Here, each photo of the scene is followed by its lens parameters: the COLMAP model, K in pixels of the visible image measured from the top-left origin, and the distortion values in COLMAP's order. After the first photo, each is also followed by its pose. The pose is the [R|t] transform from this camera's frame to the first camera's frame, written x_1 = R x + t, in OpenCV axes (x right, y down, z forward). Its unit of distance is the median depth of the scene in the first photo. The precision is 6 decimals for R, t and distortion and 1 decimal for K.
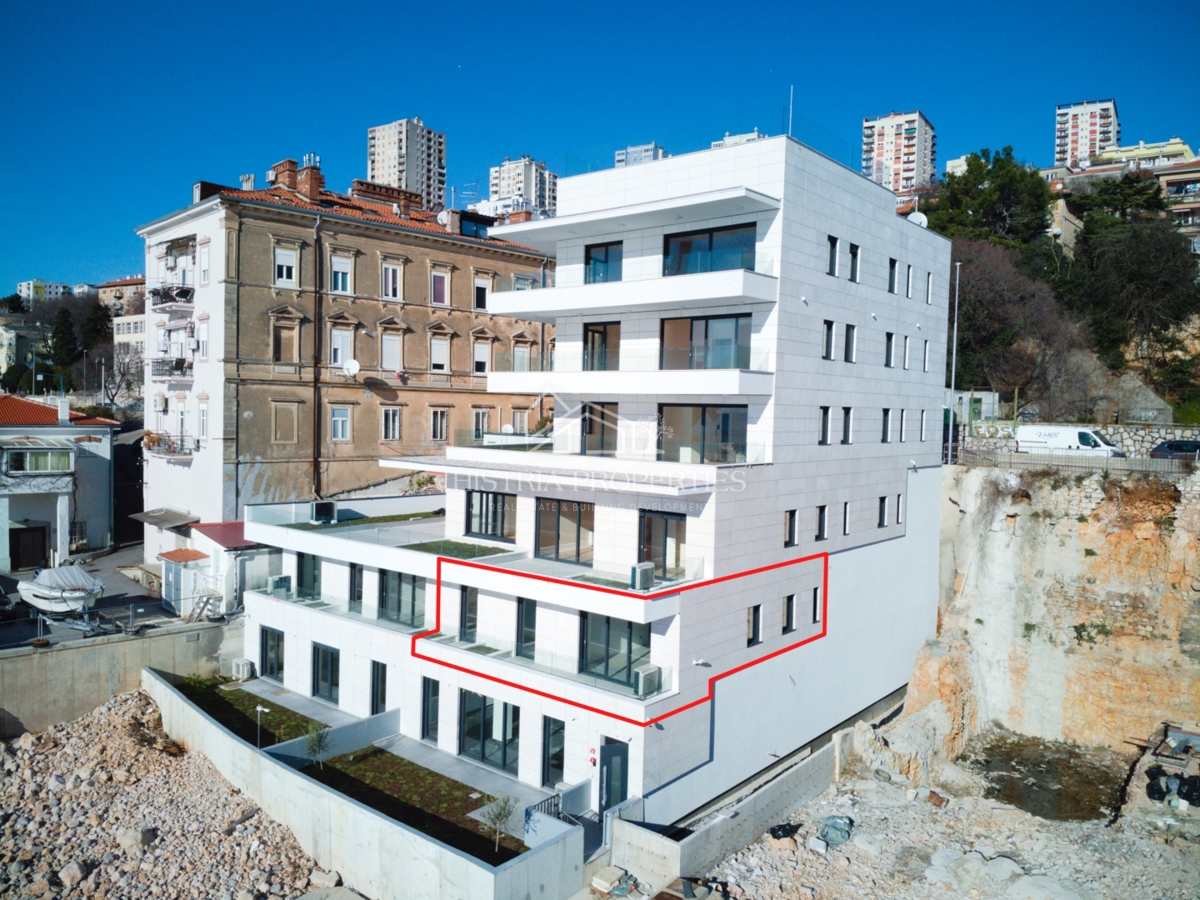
lens RADIAL K [[891.9, 0, 602.8], [0, 891.9, 448.4], [0, 0, 1]] dist [0.071374, -0.175397]
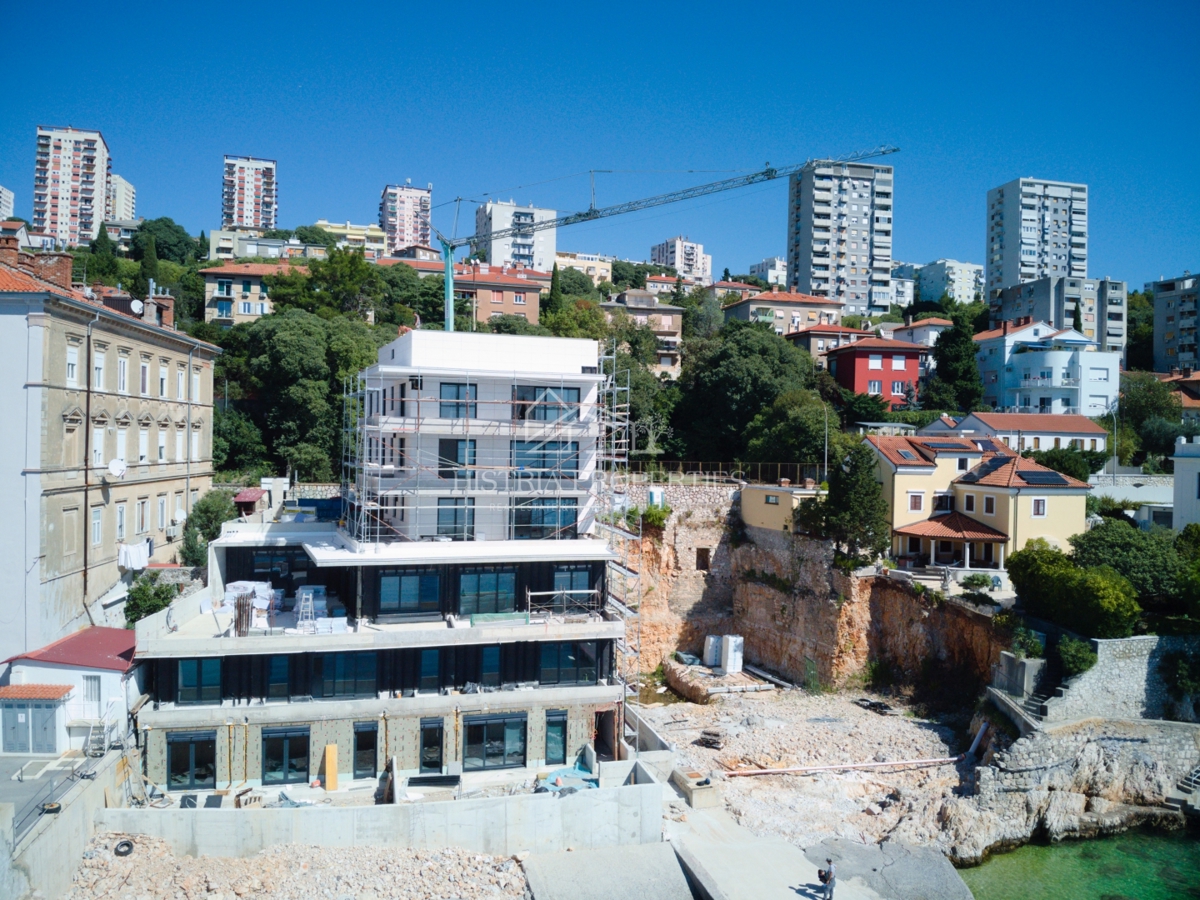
lens RADIAL K [[888.7, 0, 602.5], [0, 888.7, 449.6], [0, 0, 1]] dist [0.090877, -0.207209]
pose [[0.587642, -0.020795, 0.808853, -0.752327], [0.033863, 0.999426, 0.001093, -0.093845], [-0.808412, 0.026748, 0.588009, 0.010139]]
